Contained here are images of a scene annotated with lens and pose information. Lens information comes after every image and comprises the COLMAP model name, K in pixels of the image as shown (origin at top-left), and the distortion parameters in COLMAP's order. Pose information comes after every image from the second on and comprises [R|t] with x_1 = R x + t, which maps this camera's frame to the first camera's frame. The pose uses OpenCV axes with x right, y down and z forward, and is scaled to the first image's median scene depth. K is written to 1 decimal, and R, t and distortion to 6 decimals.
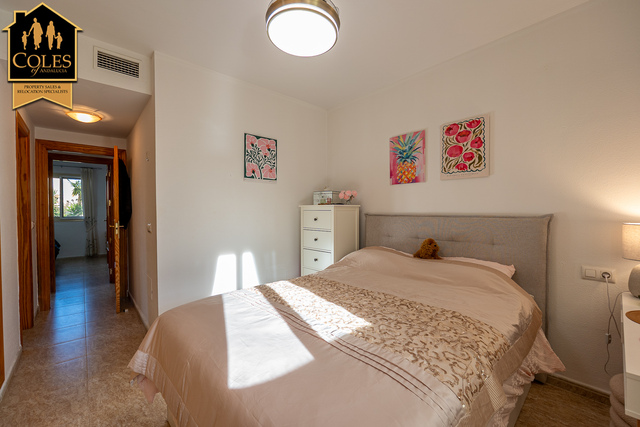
lens RADIAL K [[273.7, 0, 319.3], [0, 273.7, 212.3], [0, 0, 1]] dist [-0.000797, -0.000039]
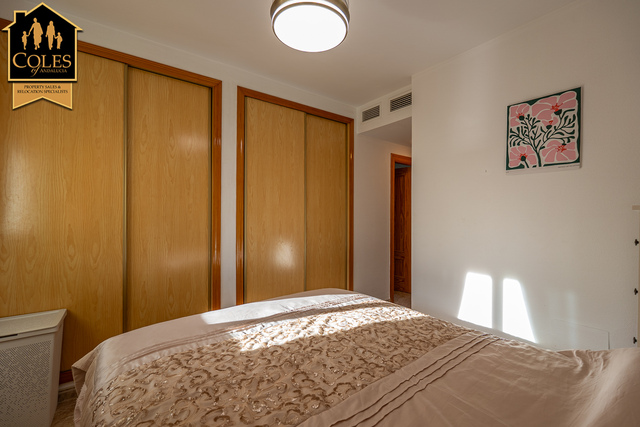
lens RADIAL K [[273.7, 0, 319.9], [0, 273.7, 212.0], [0, 0, 1]] dist [-0.000797, -0.000039]
pose [[-0.092904, -0.002976, -0.995671, 0.456964], [-0.019573, 0.999808, -0.001162, -0.010825], [0.995483, 0.019380, -0.092944, 0.593432]]
